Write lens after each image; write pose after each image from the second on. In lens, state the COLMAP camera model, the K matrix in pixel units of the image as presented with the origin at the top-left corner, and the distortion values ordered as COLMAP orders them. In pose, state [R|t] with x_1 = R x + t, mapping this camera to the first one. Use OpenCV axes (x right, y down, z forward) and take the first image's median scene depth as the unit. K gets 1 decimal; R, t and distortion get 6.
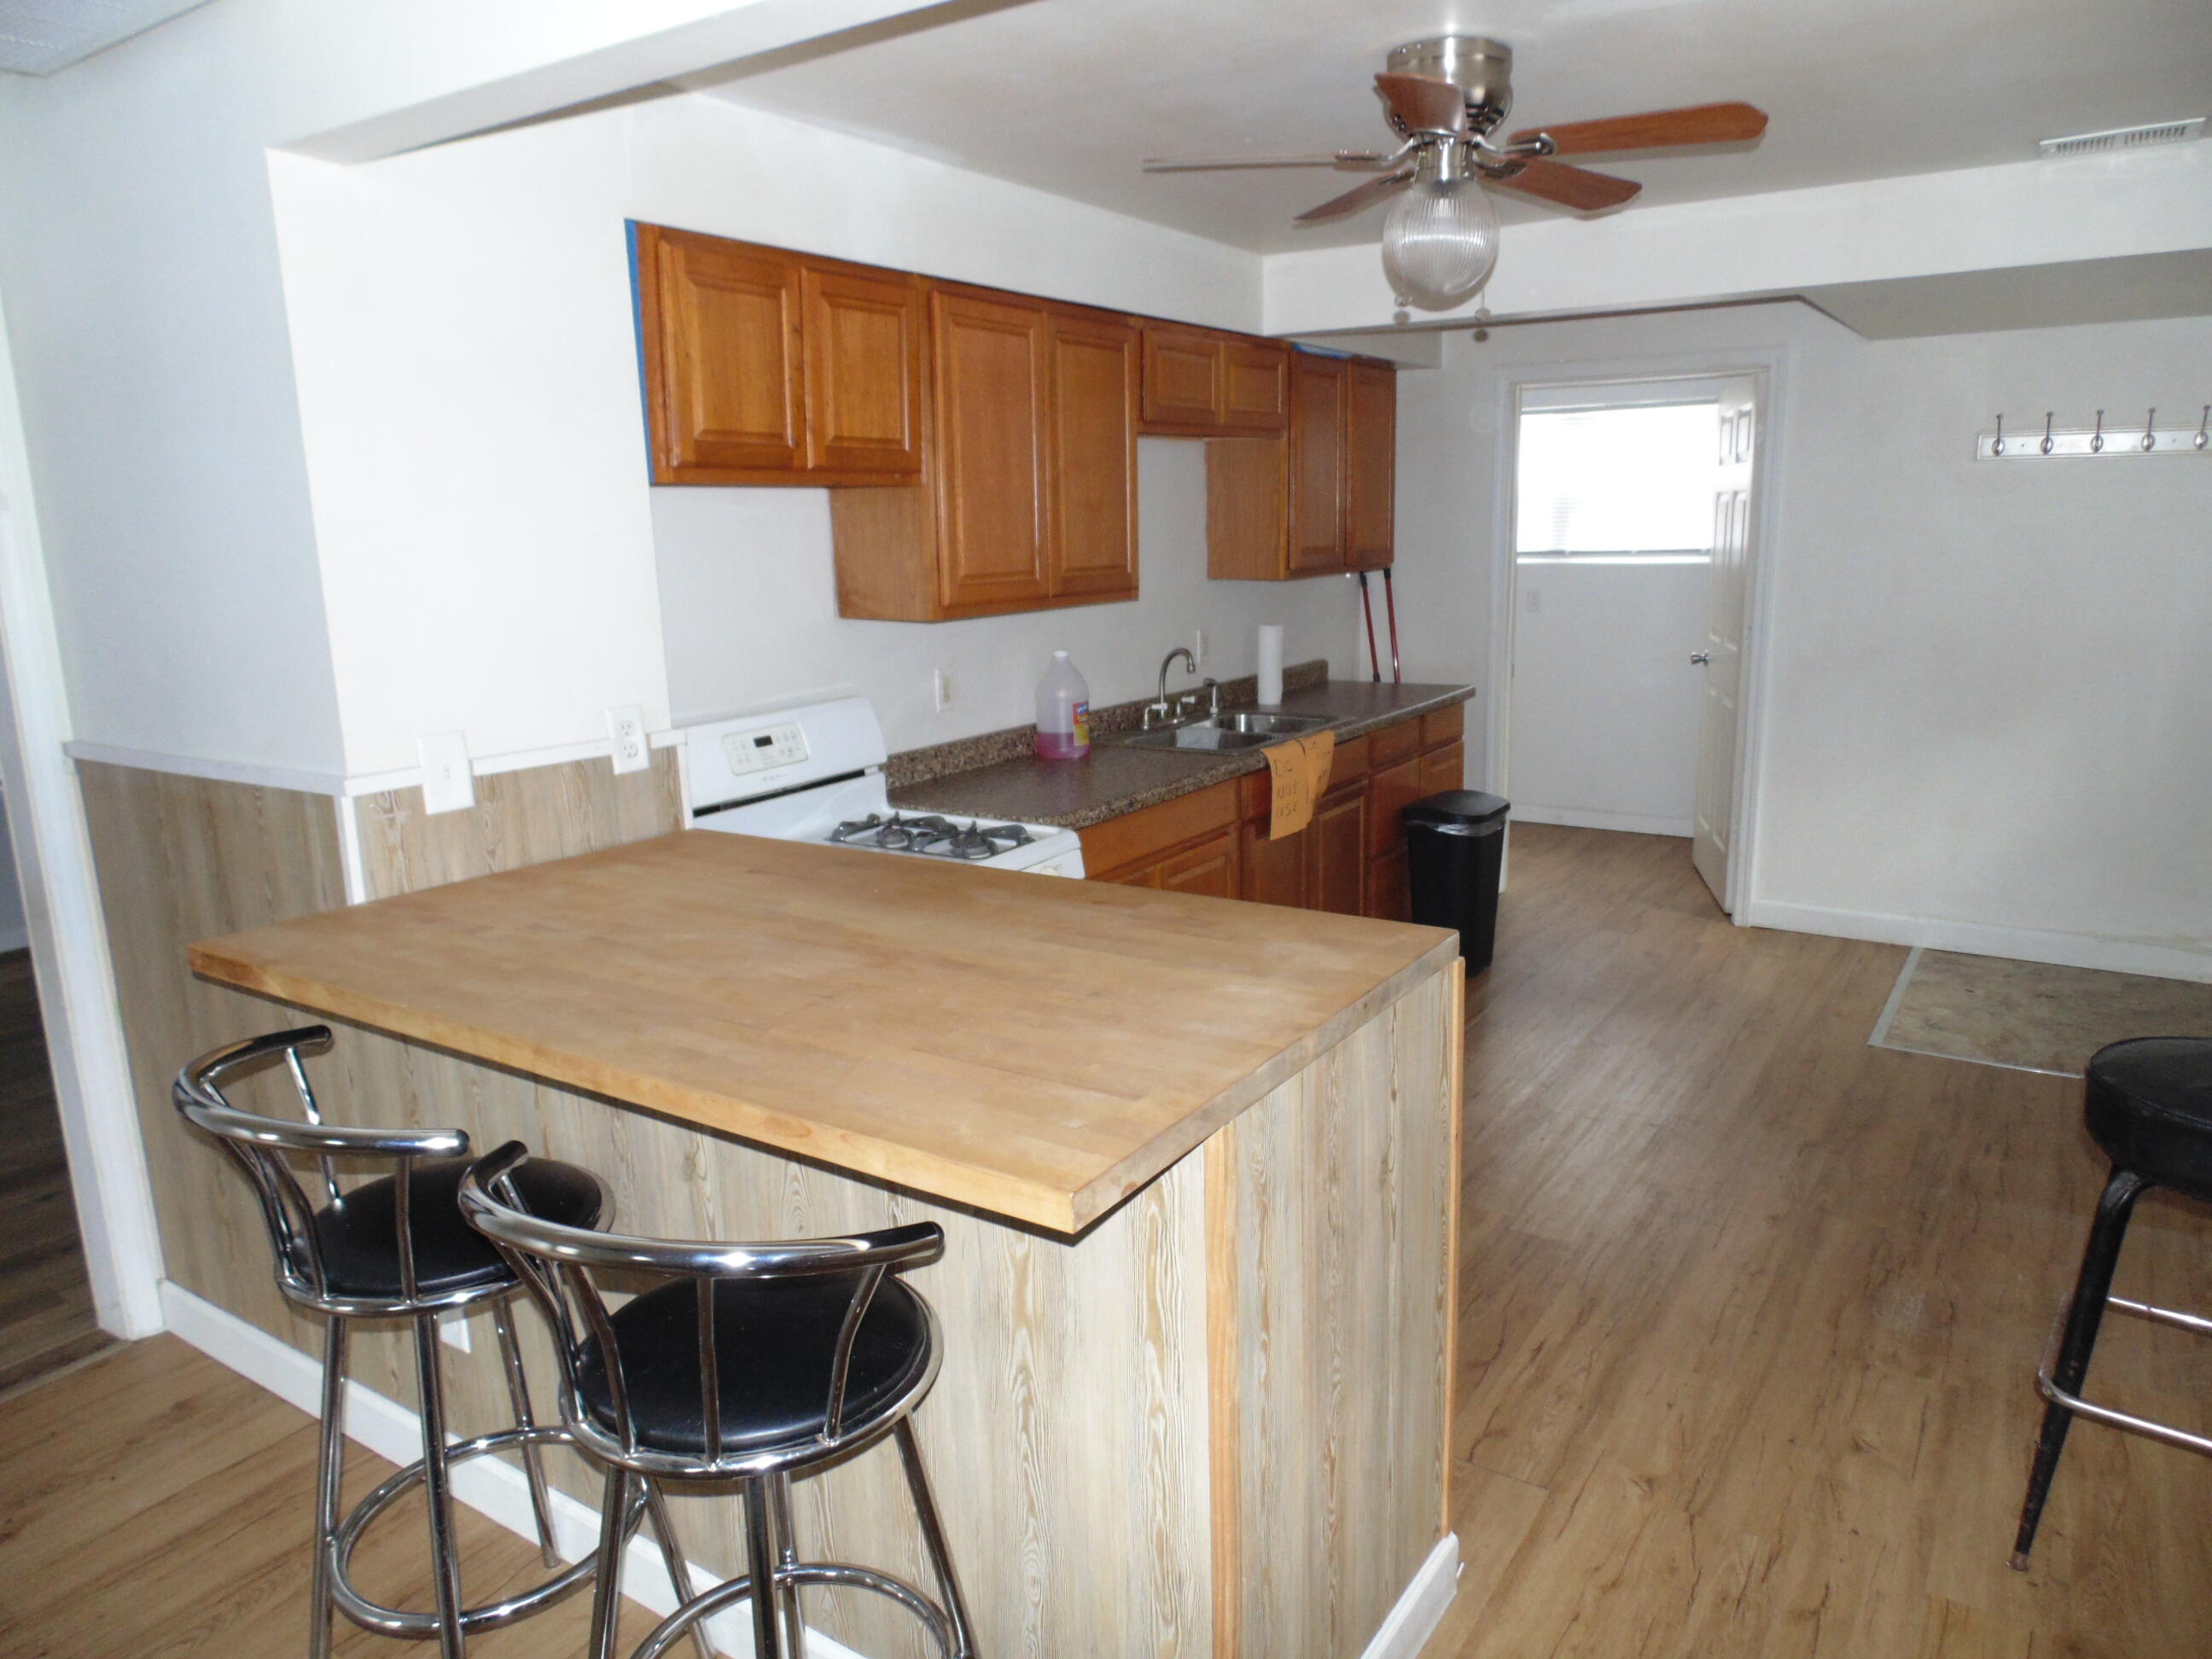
lens RADIAL K [[1476.4, 0, 1119.5], [0, 1476.4, 826.2], [0, 0, 1]] dist [-0.009197, -0.003667]
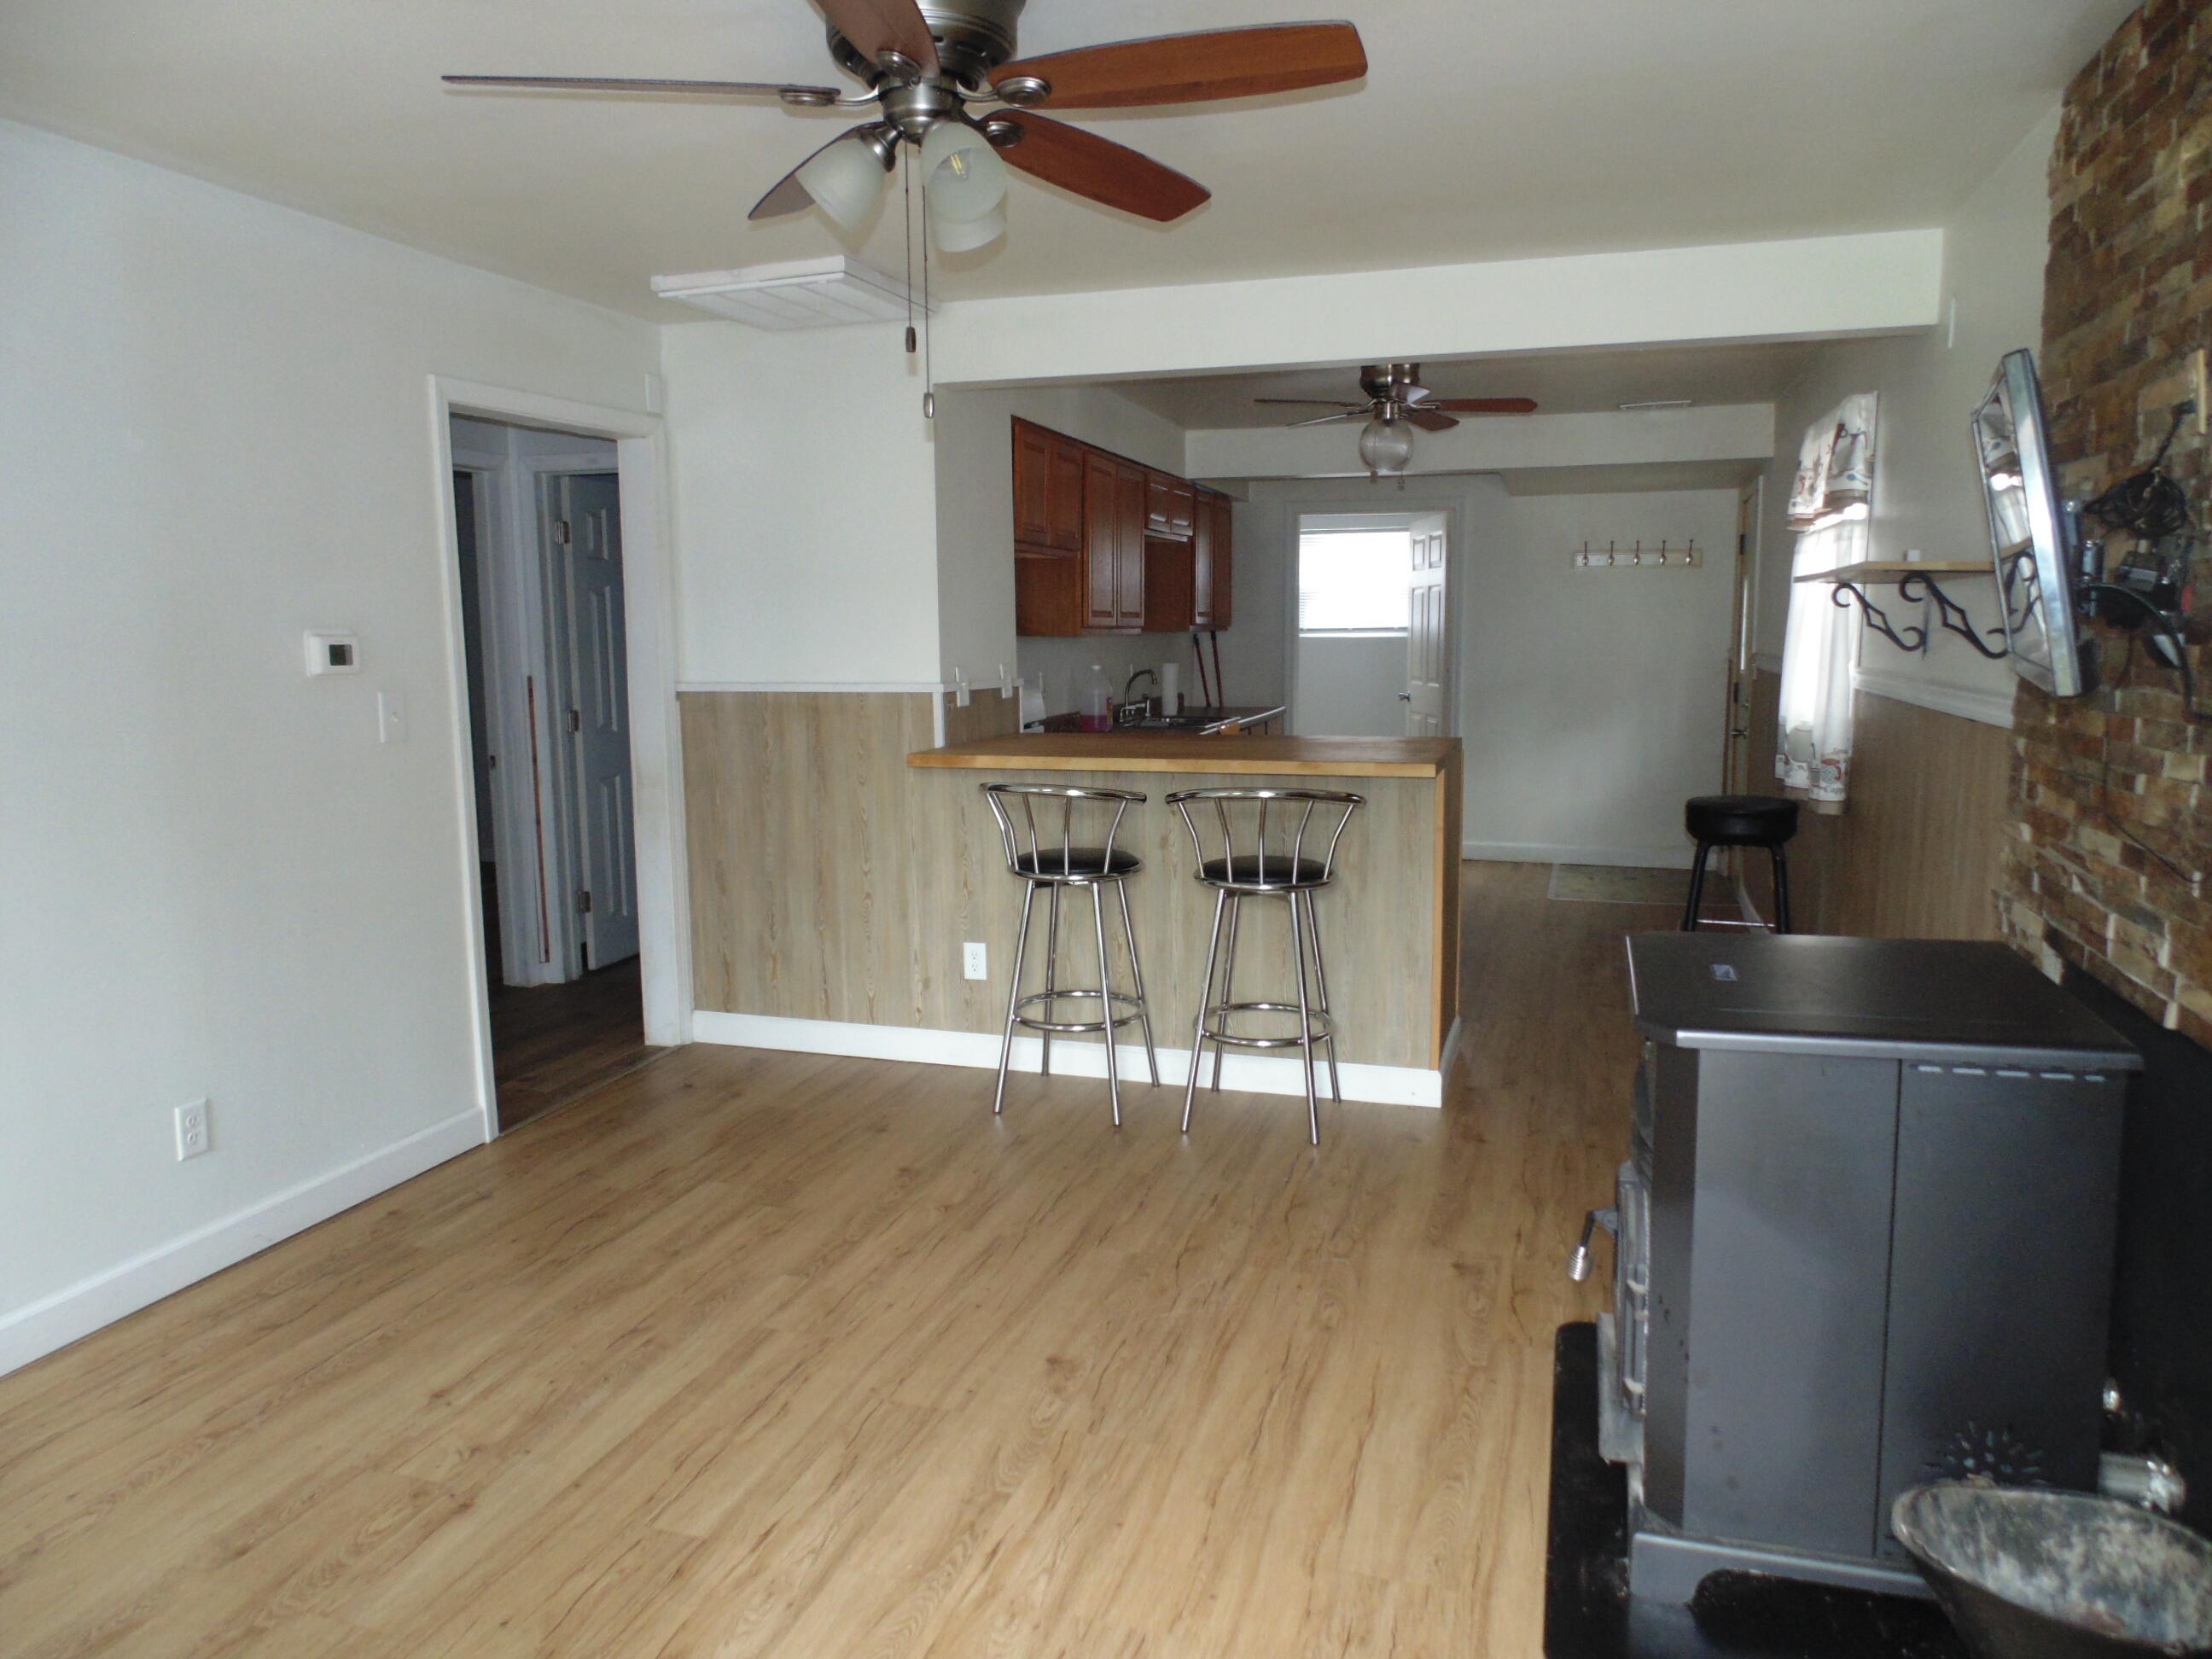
lens RADIAL K [[1476.4, 0, 1119.5], [0, 1476.4, 826.2], [0, 0, 1]] dist [-0.009197, -0.003667]
pose [[0.960781, -0.018201, 0.276711, -0.546207], [0.039370, 0.996689, -0.071141, 0.203182], [-0.274500, 0.079245, 0.958316, -0.637152]]
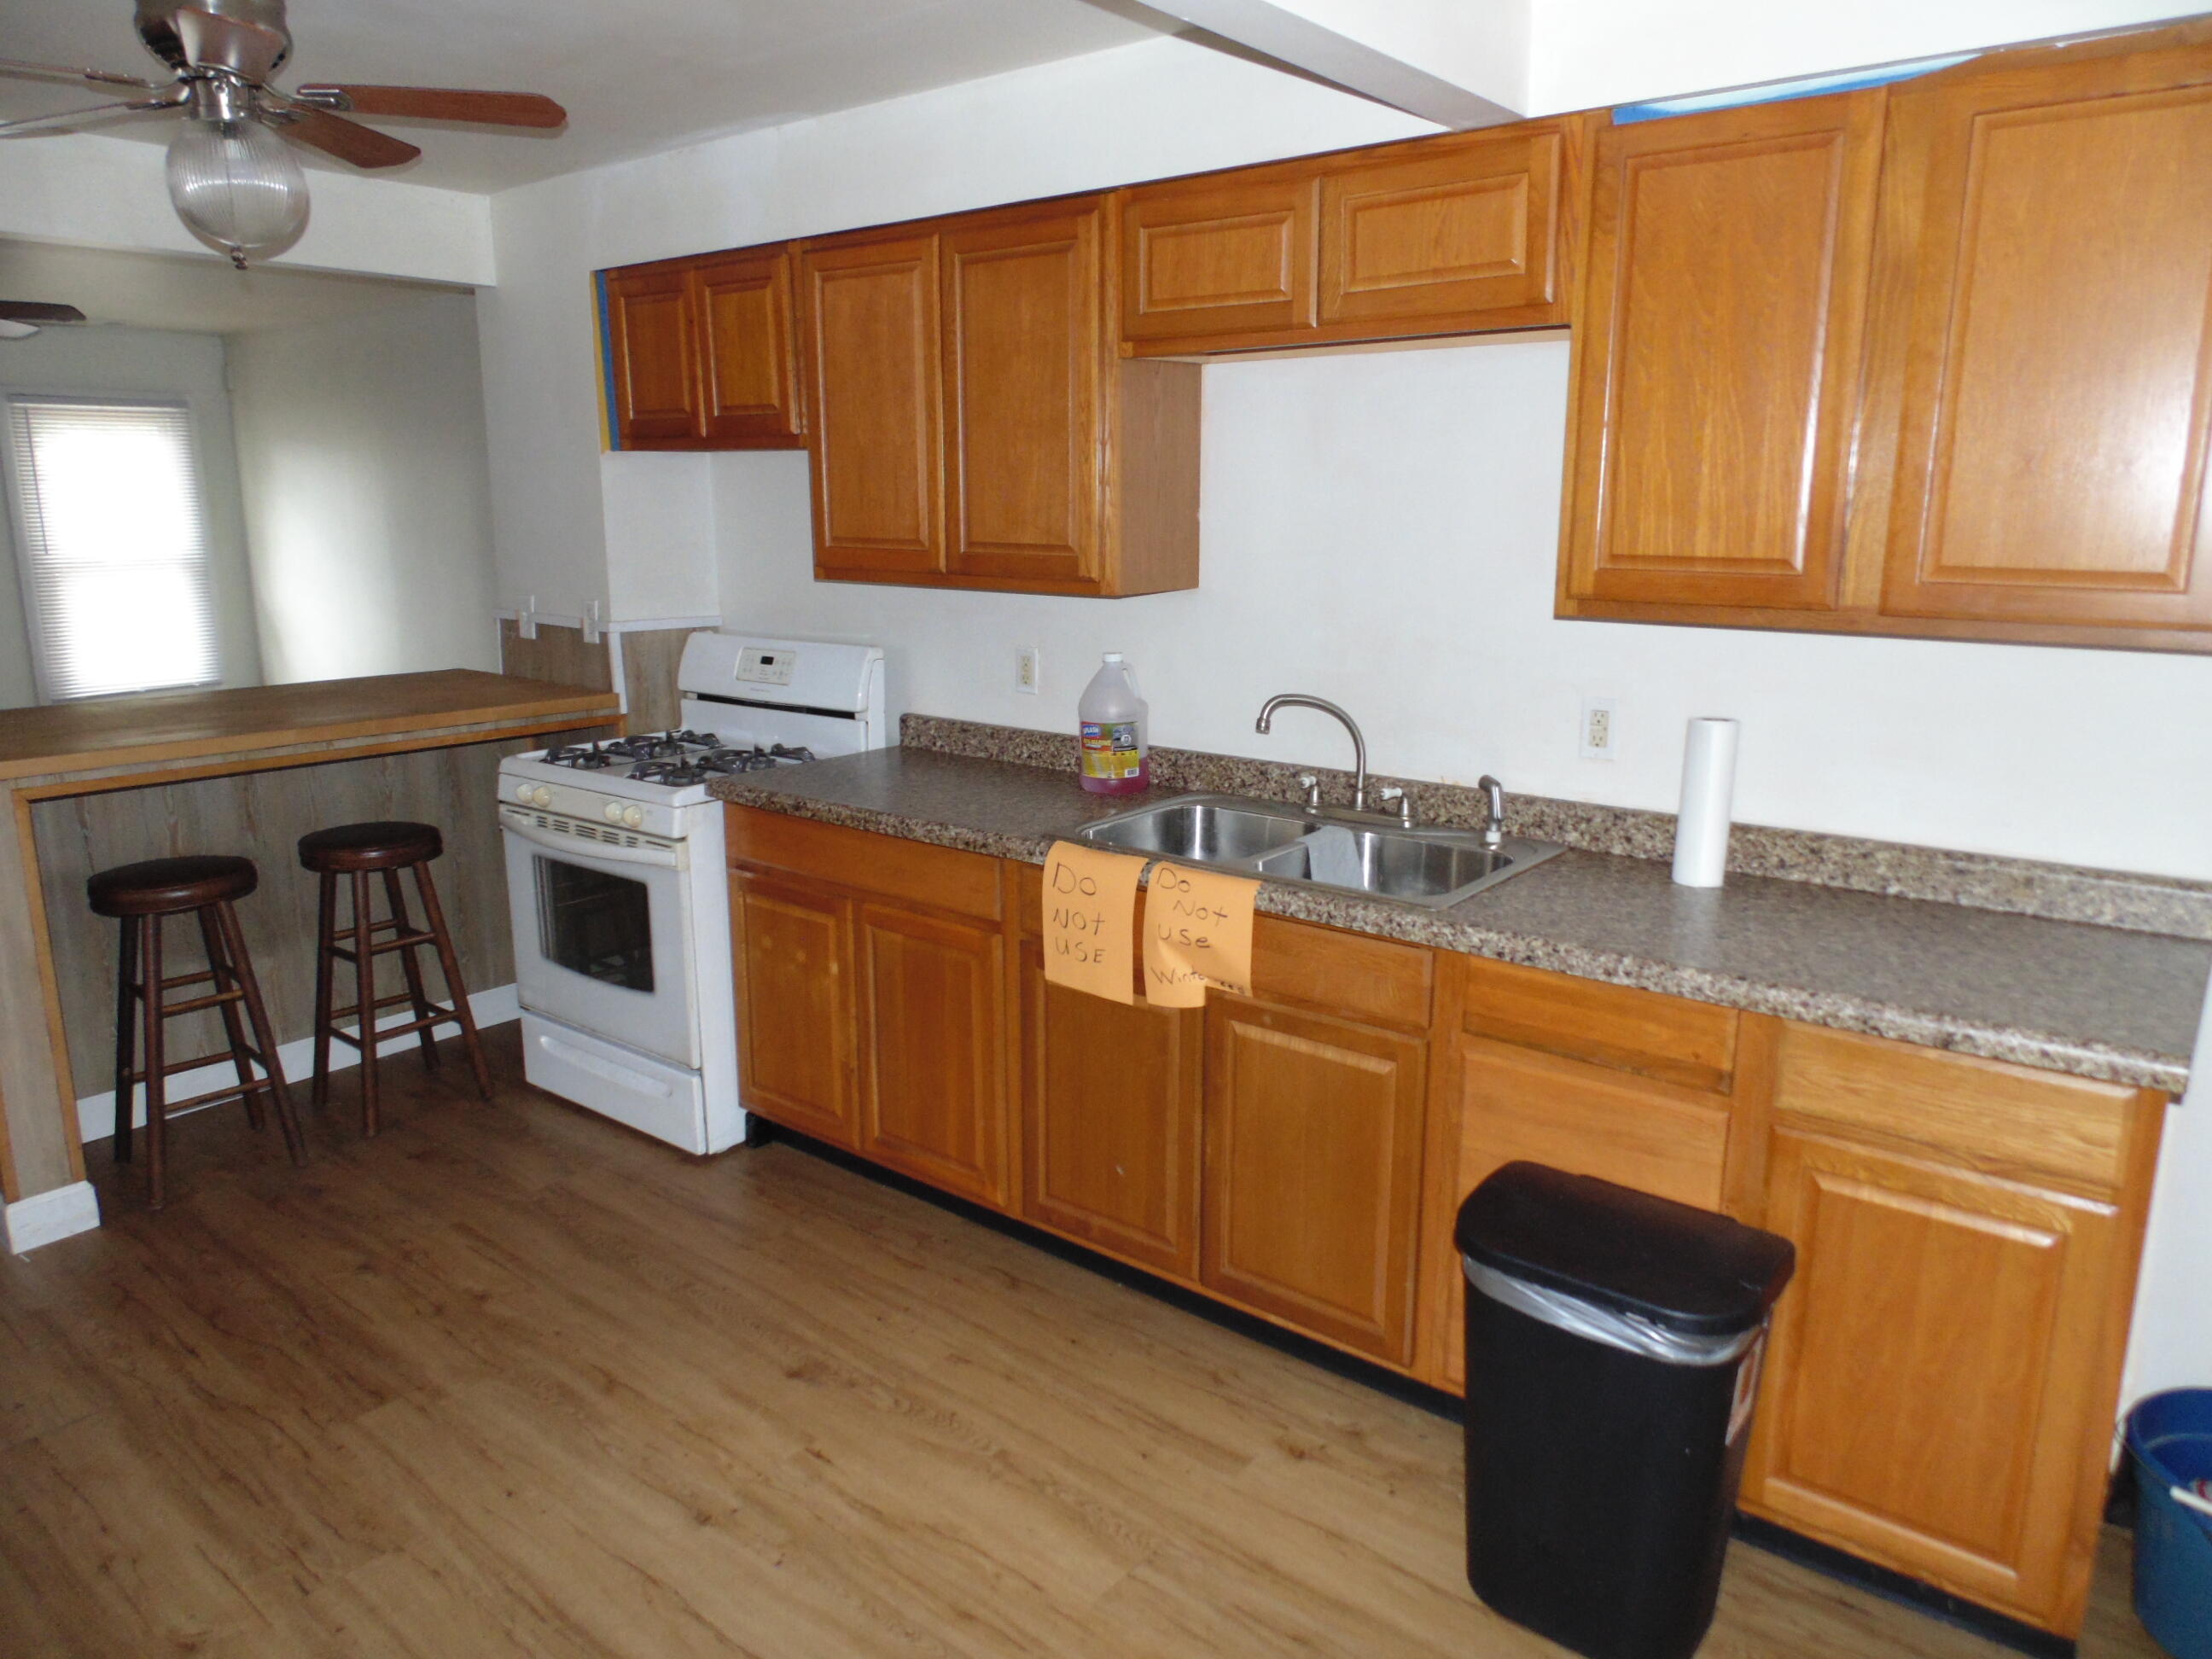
lens RADIAL K [[1476.4, 0, 1119.5], [0, 1476.4, 826.2], [0, 0, 1]] dist [-0.009197, -0.003667]
pose [[-0.093502, 0.245665, -0.964835, 0.854231], [-0.205345, 0.943486, 0.260129, -0.276847], [0.974213, 0.222446, -0.037771, 1.235552]]
